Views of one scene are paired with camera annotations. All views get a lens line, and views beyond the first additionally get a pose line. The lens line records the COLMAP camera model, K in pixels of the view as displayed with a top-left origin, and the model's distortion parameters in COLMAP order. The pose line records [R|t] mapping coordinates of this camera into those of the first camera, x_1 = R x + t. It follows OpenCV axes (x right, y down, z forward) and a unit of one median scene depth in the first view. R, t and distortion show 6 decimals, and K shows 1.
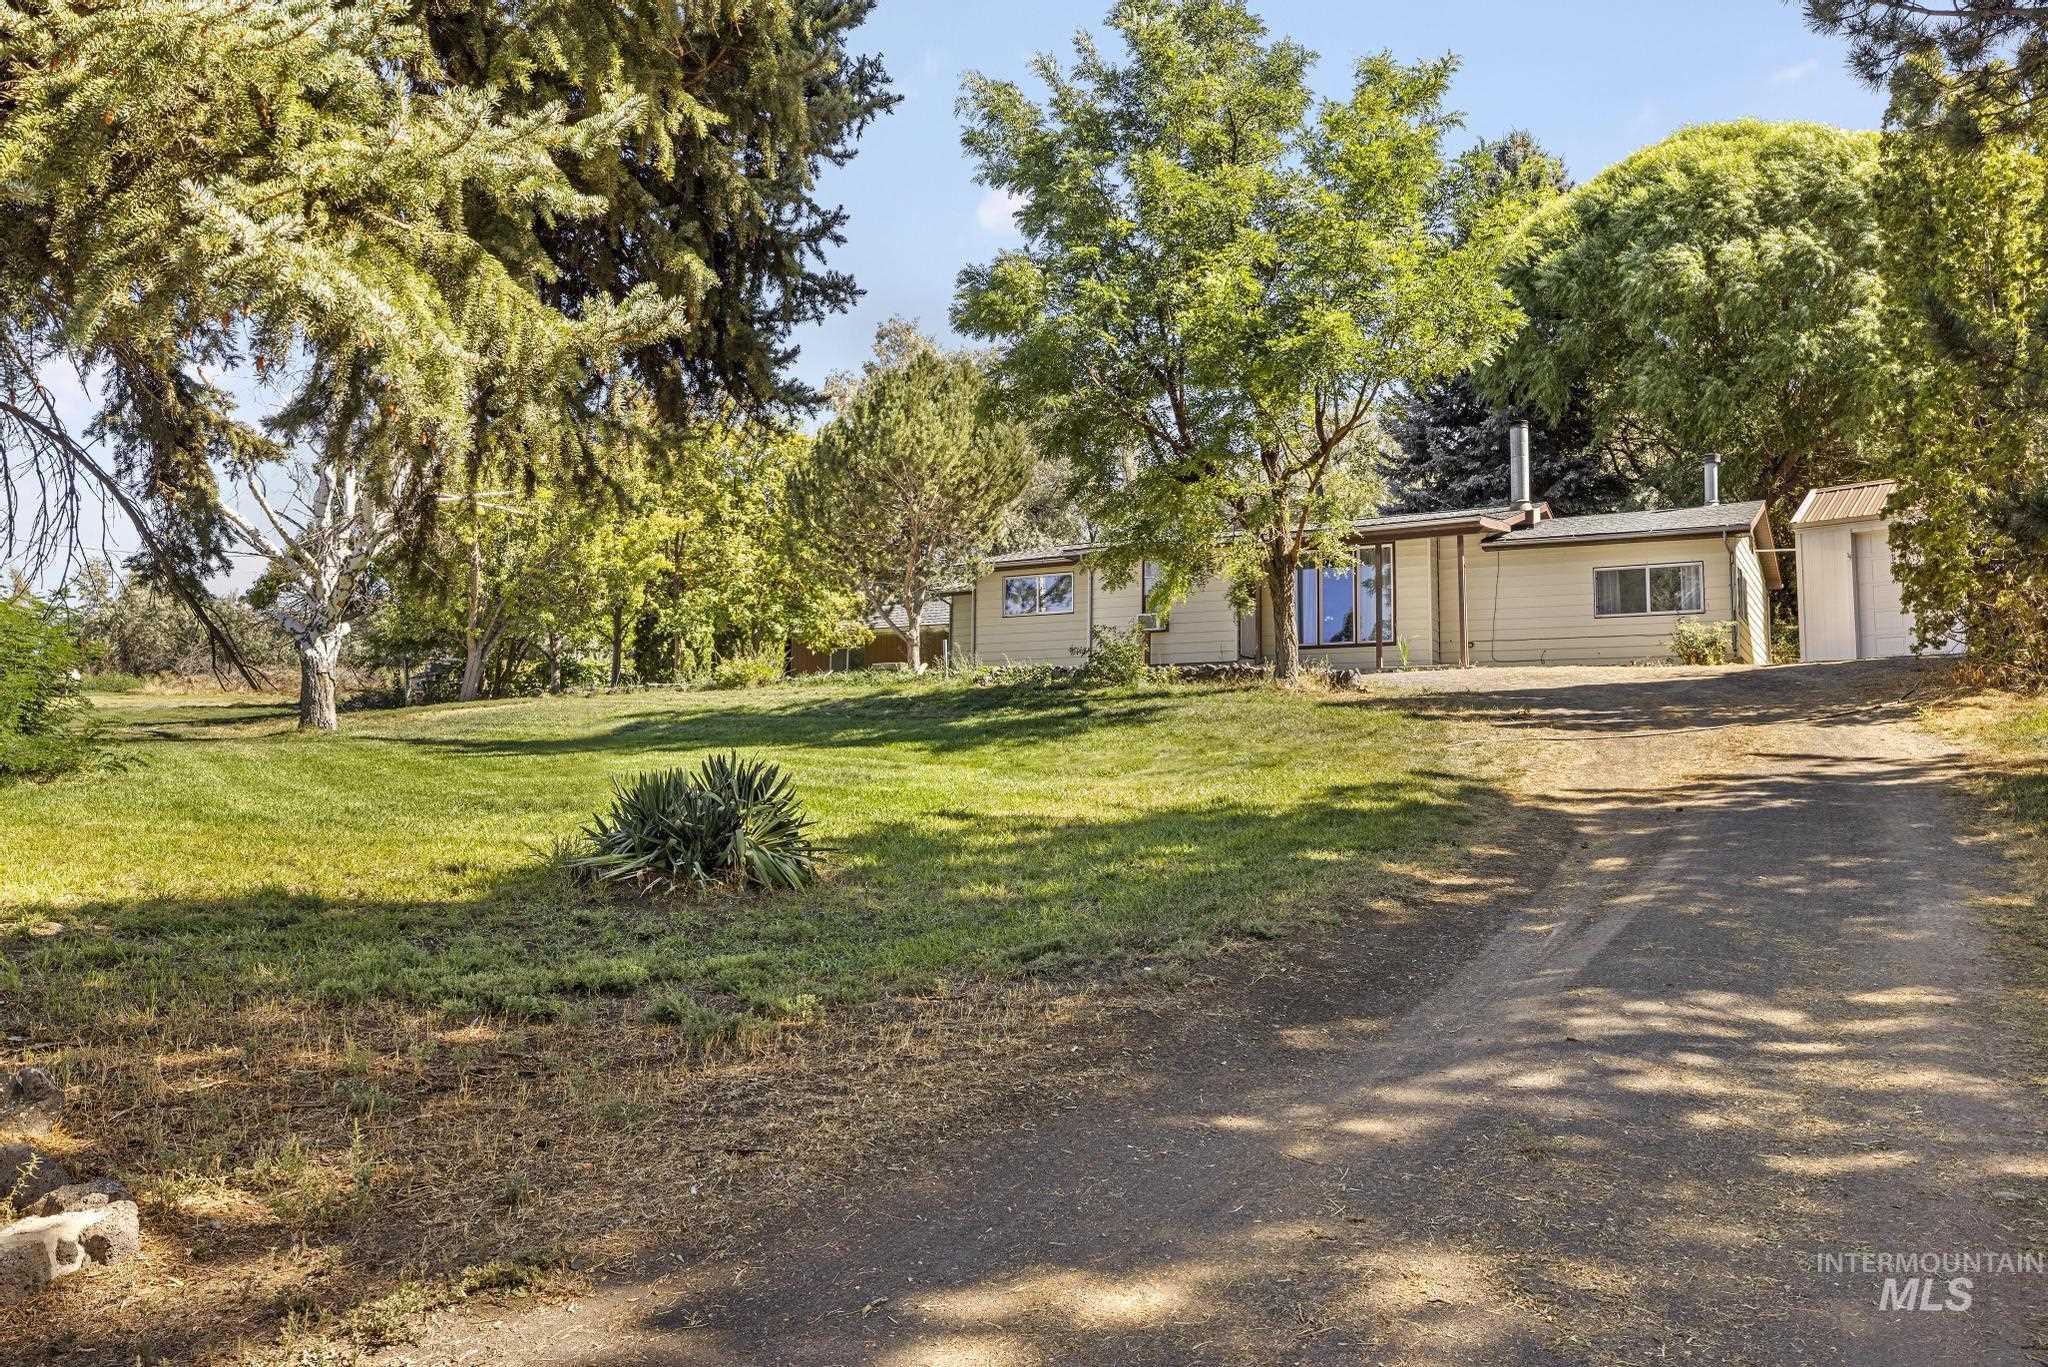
lens RADIAL K [[1600.3, 0, 1027.0], [0, 1600.3, 680.0], [0, 0, 1]] dist [-0.006018, -0.000661]
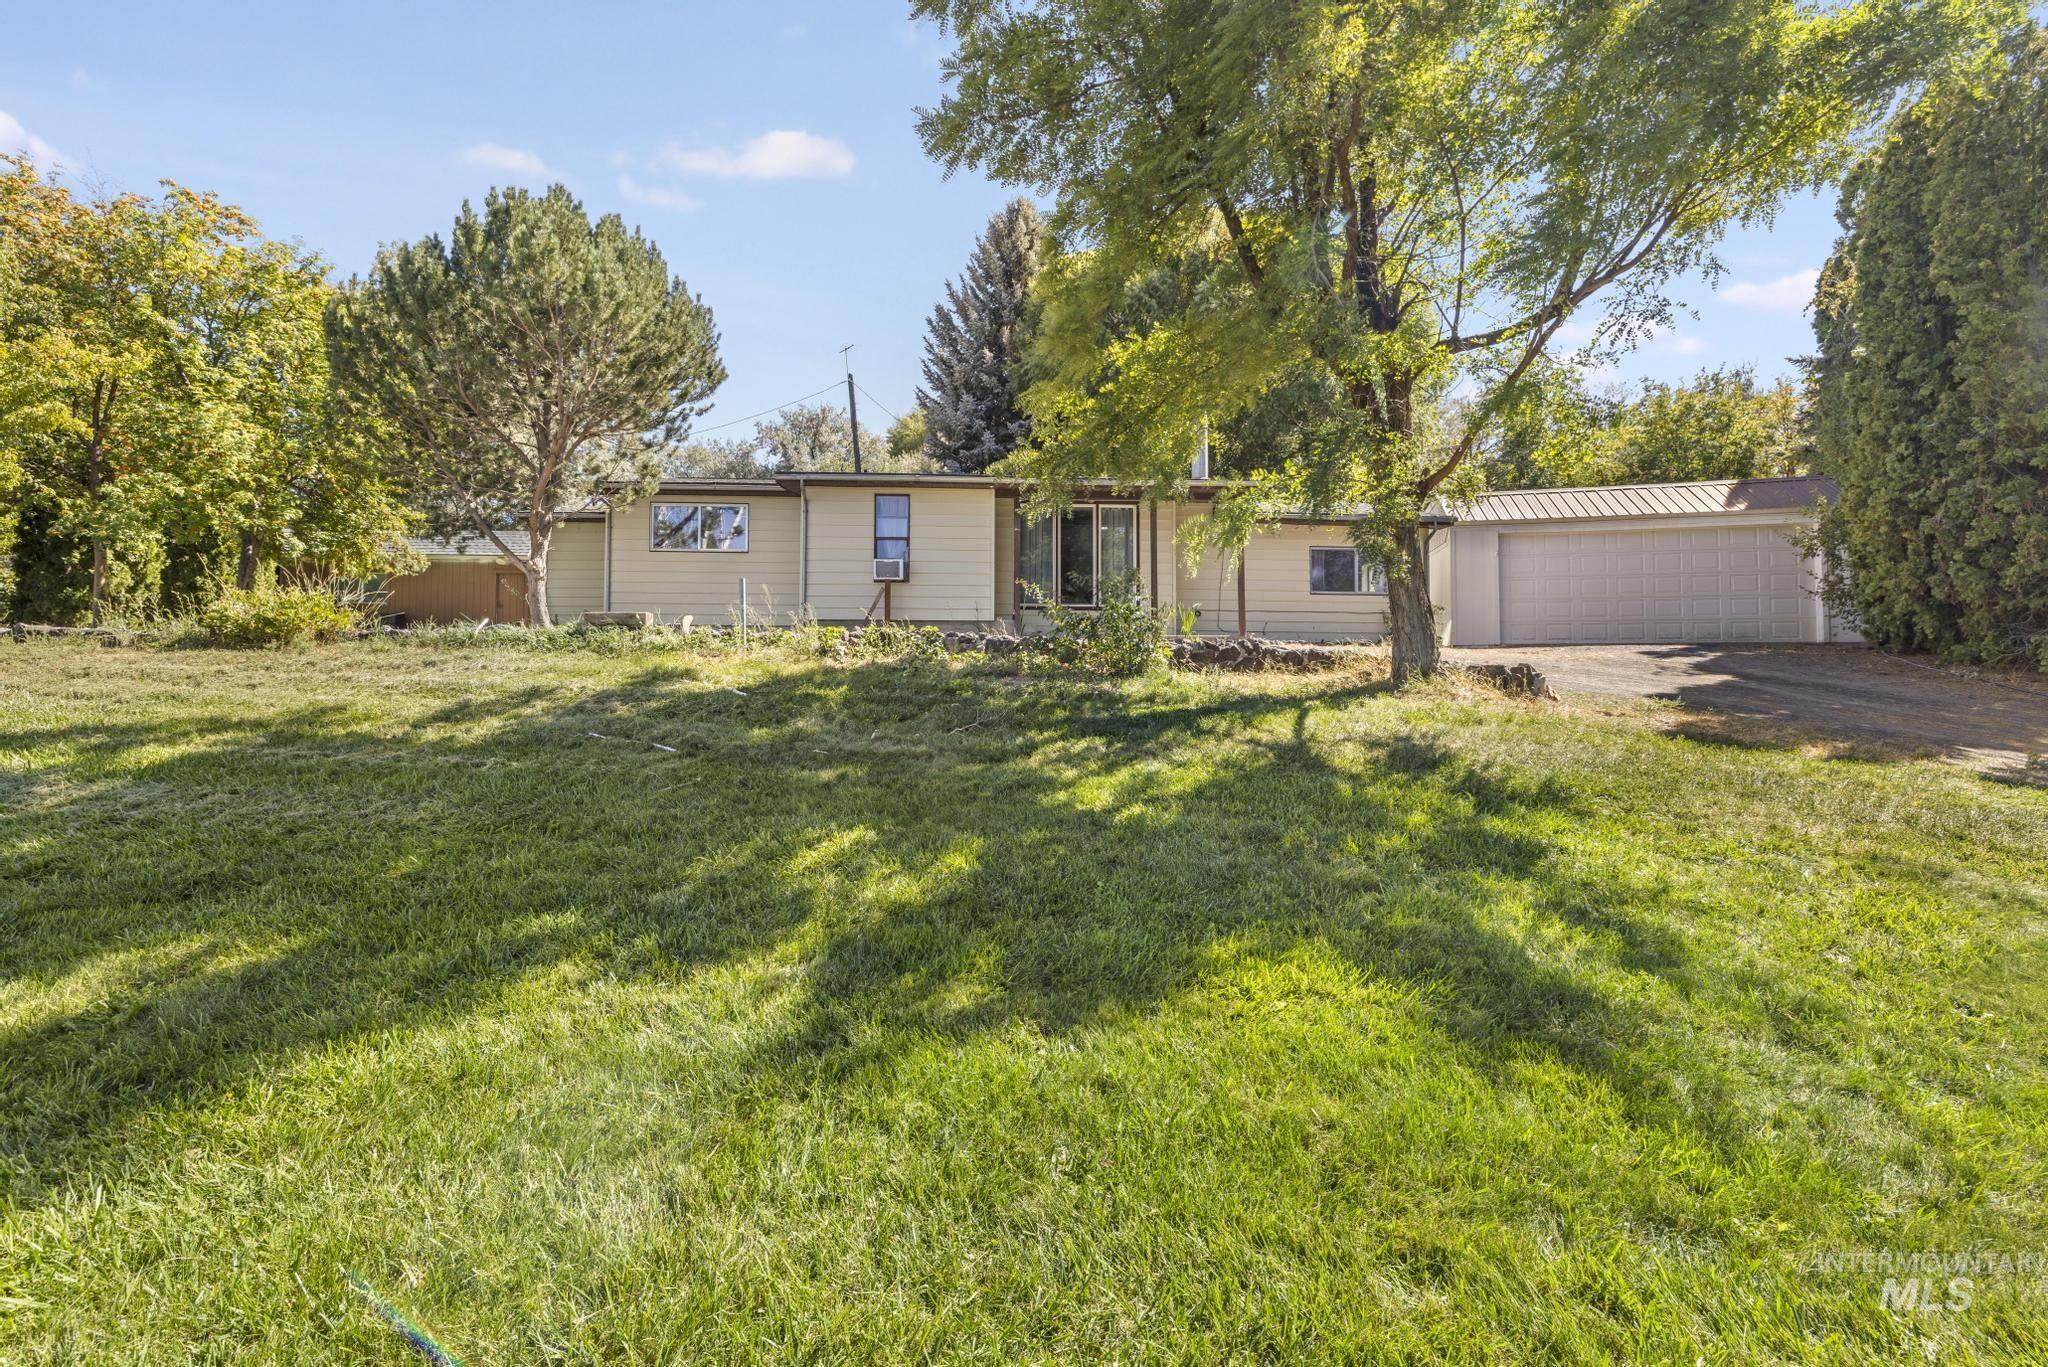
lens RADIAL K [[885.1, 0, 1024.6], [0, 885.1, 670.0], [0, 0, 1]] dist [-0.003186, -0.000188]
pose [[0.827031, 0.003694, 0.562144, -0.105719], [-0.040749, 0.997742, 0.053393, -0.009410], [-0.560677, -0.067064, 0.825314, 0.474892]]
